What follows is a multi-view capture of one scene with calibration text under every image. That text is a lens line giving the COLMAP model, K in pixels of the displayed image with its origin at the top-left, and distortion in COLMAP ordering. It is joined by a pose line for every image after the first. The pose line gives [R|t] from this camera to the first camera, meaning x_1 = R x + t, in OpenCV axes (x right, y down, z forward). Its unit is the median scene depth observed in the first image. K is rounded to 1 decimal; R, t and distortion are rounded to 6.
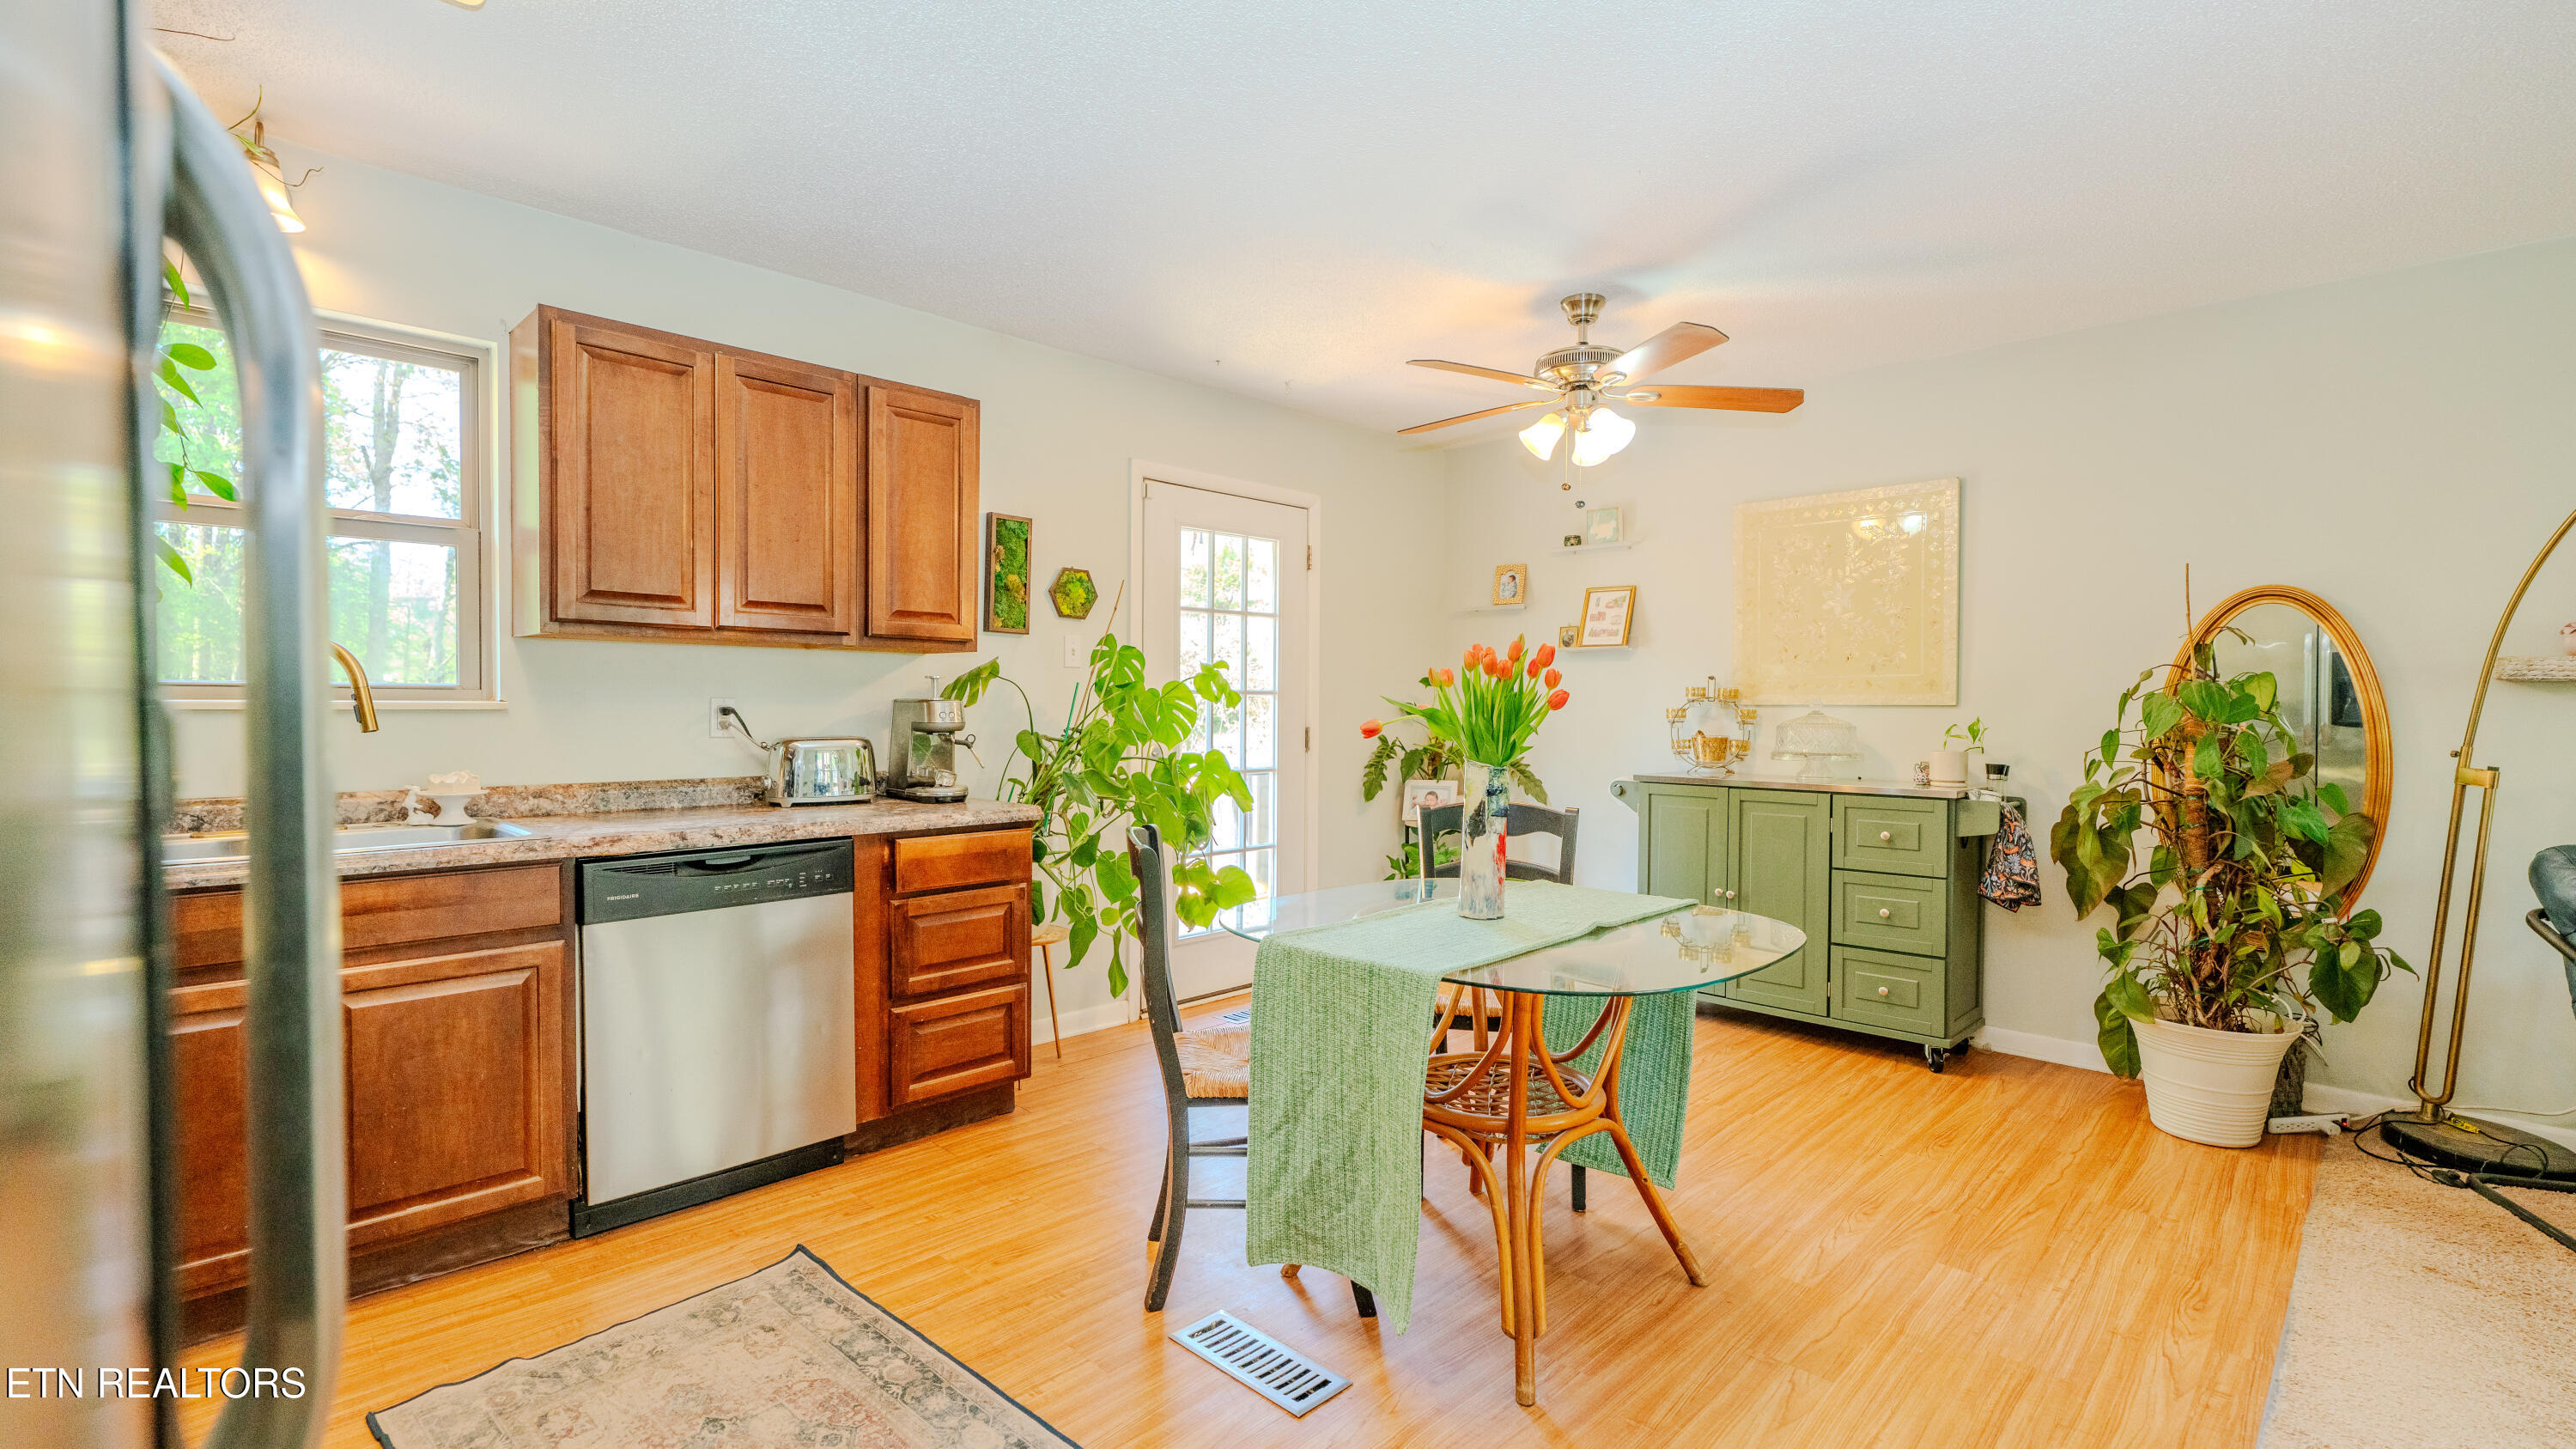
lens RADIAL K [[1138.1, 0, 1282.1], [0, 1138.1, 724.7], [0, 0, 1]] dist [0.004555, -0.000176]
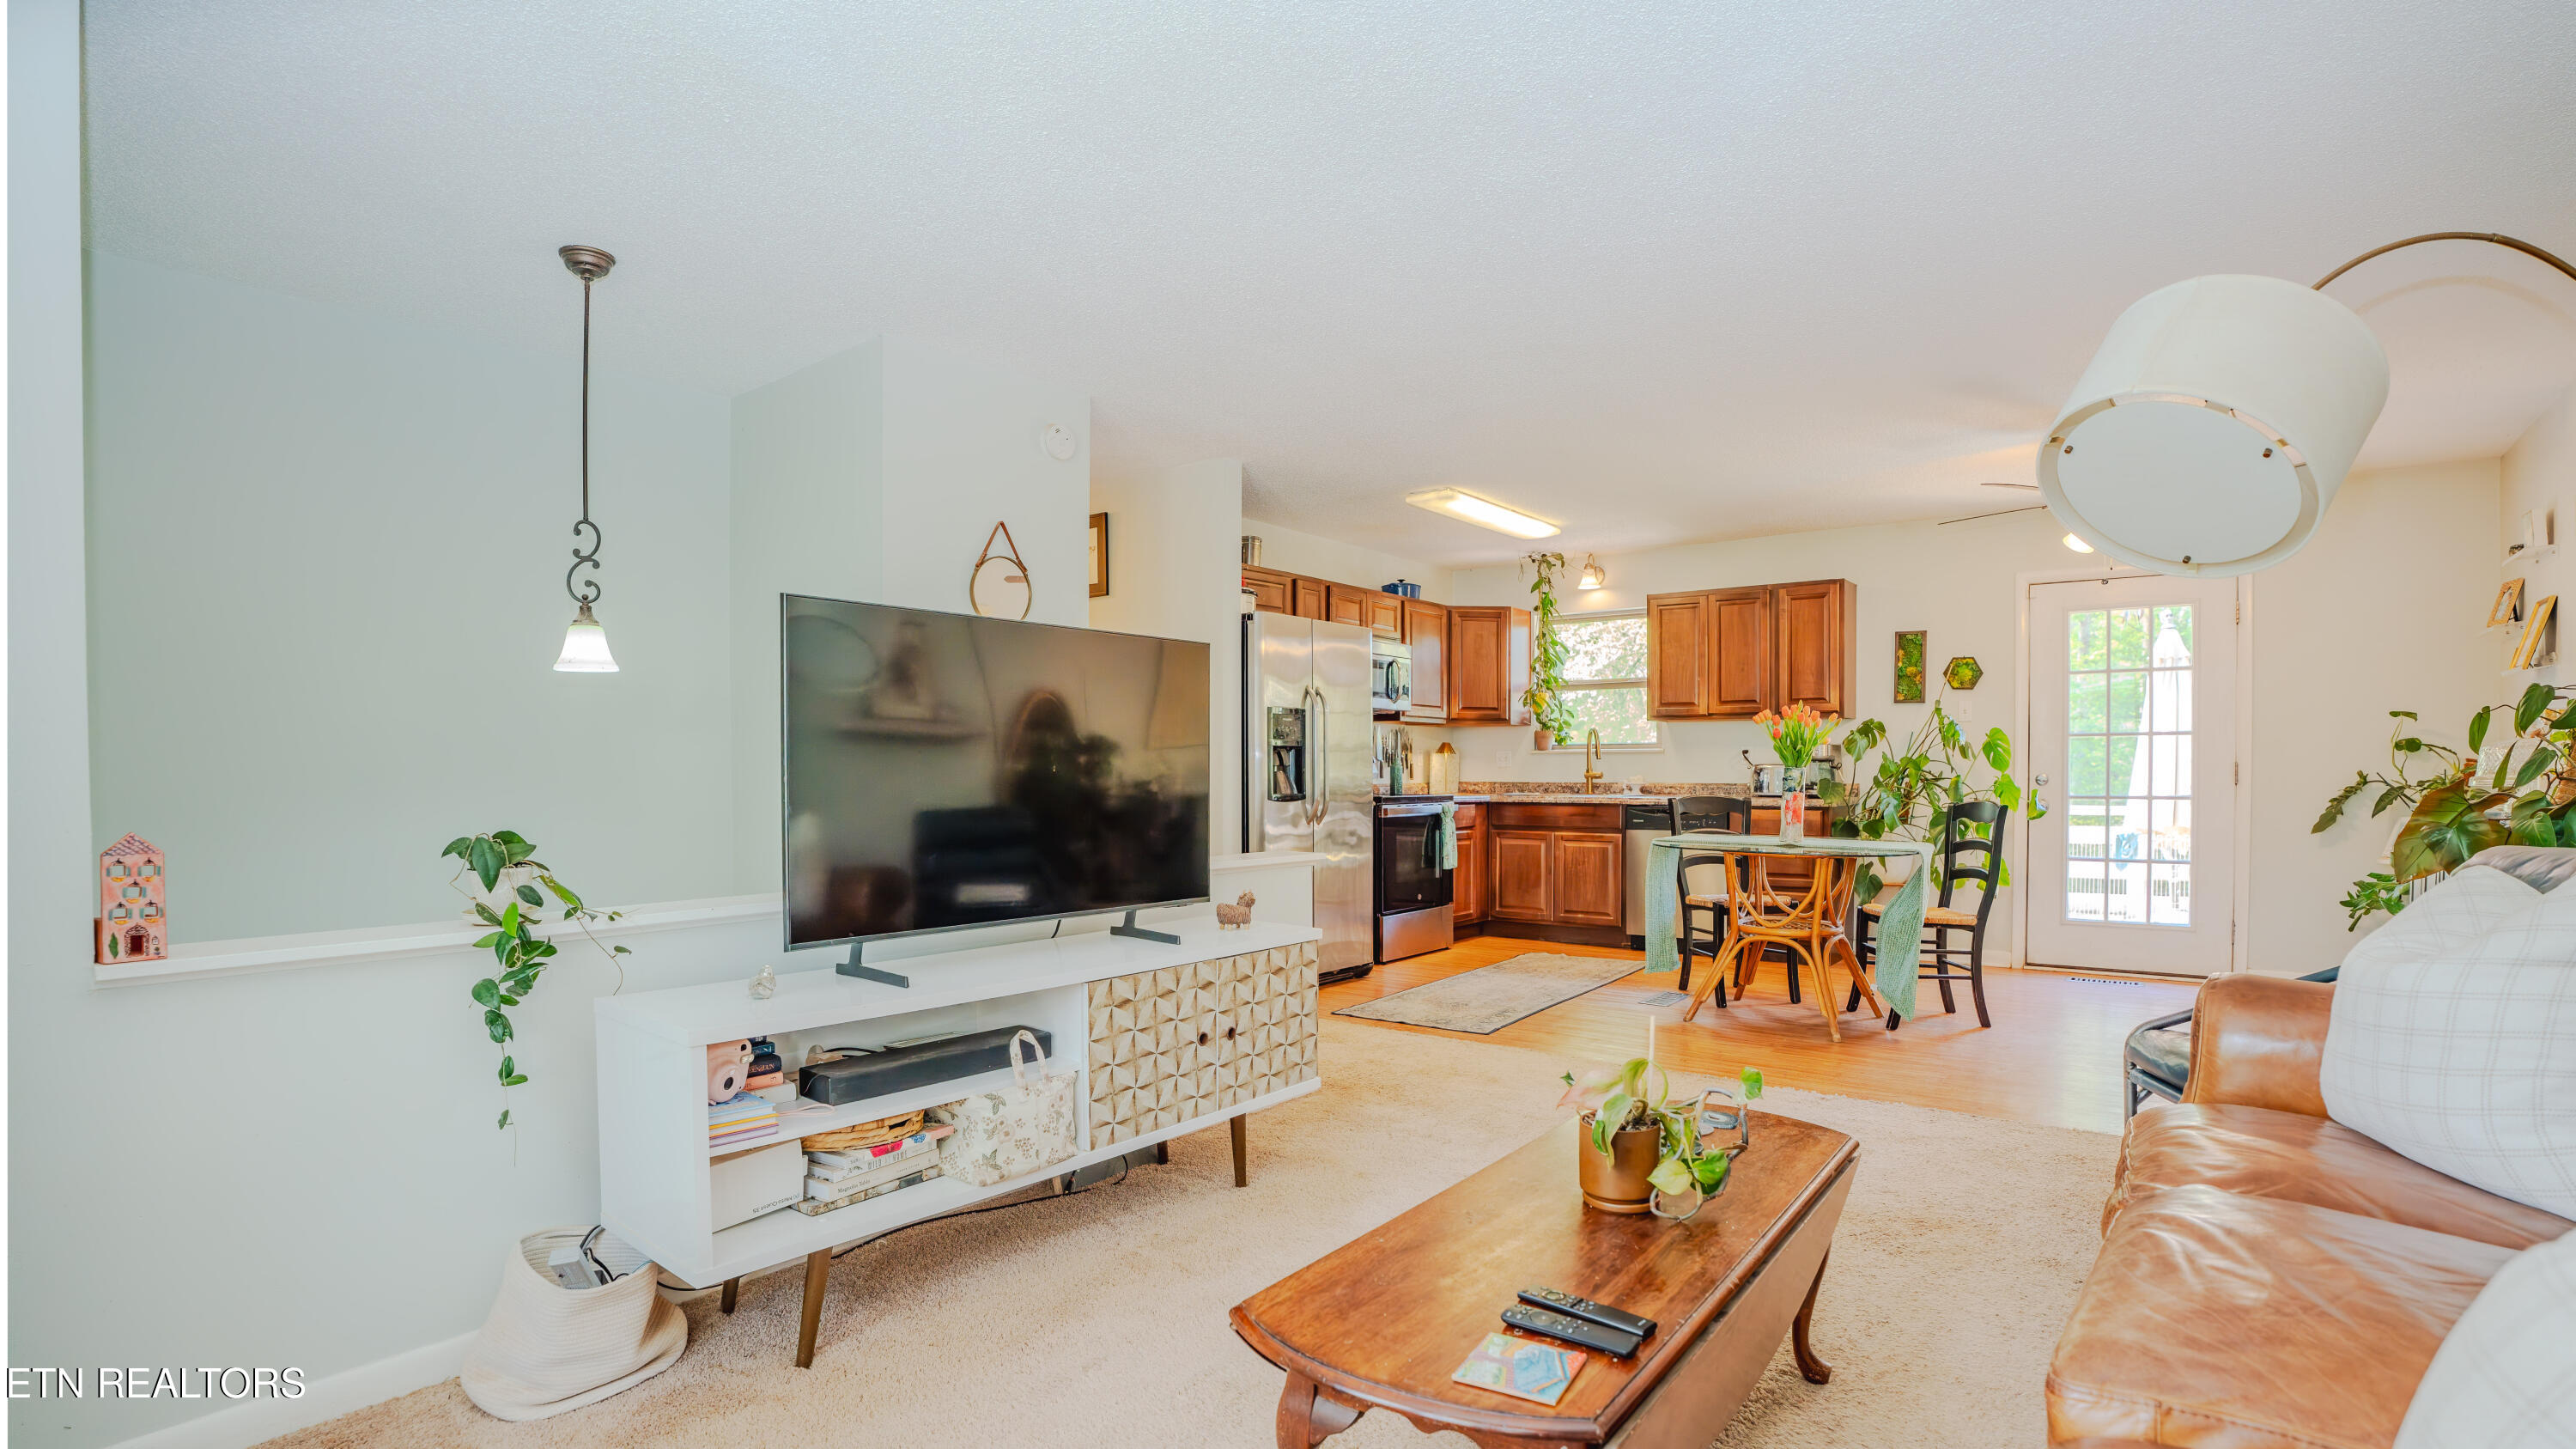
lens RADIAL K [[1225.0, 0, 1375.6], [0, 1225.0, 792.3], [0, 0, 1]] dist [-0.001382, -0.000287]
pose [[0.185979, 0.012672, -0.982472, 1.804962], [-0.017013, 0.999808, 0.009675, 0.059201], [0.982406, 0.014915, 0.186159, -0.108893]]
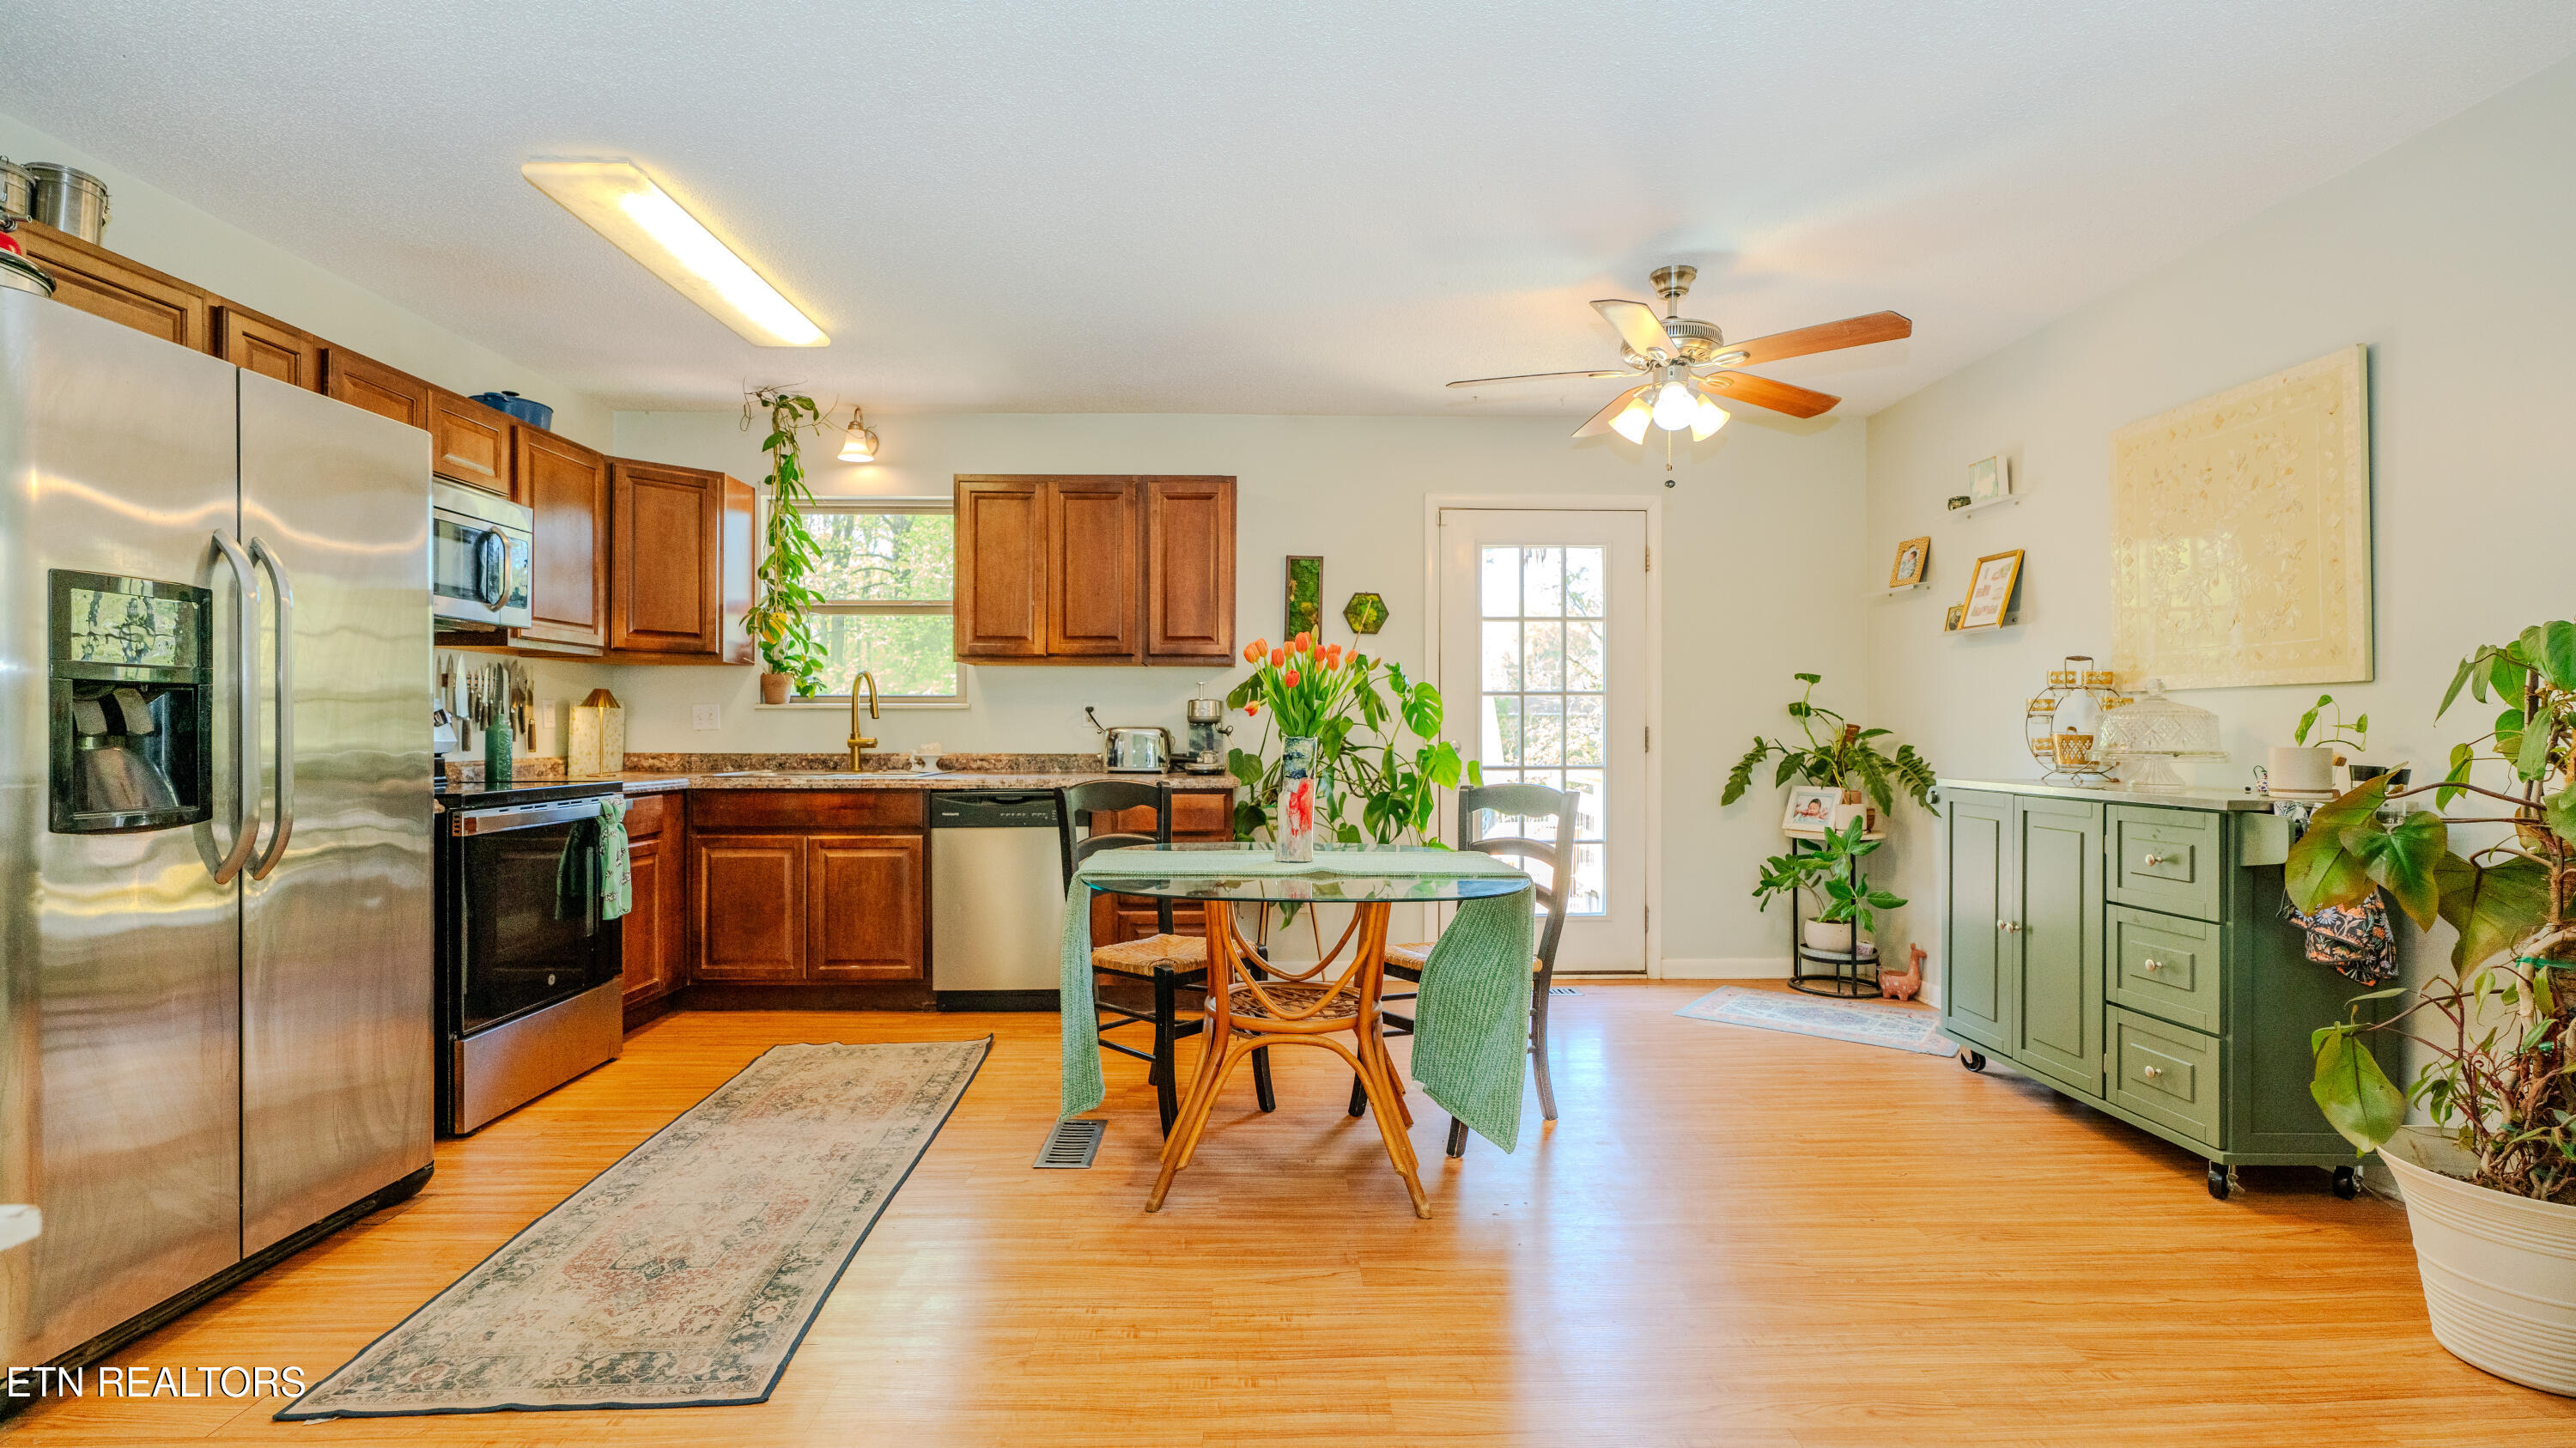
lens RADIAL K [[1138.1, 0, 1282.1], [0, 1138.1, 724.2], [0, 0, 1]] dist [0.004555, -0.000176]
pose [[0.717416, -0.006319, -0.696617, 0.837189], [-0.010678, 0.999742, -0.020065, 0.039420], [0.696563, 0.021834, 0.717163, 0.100487]]
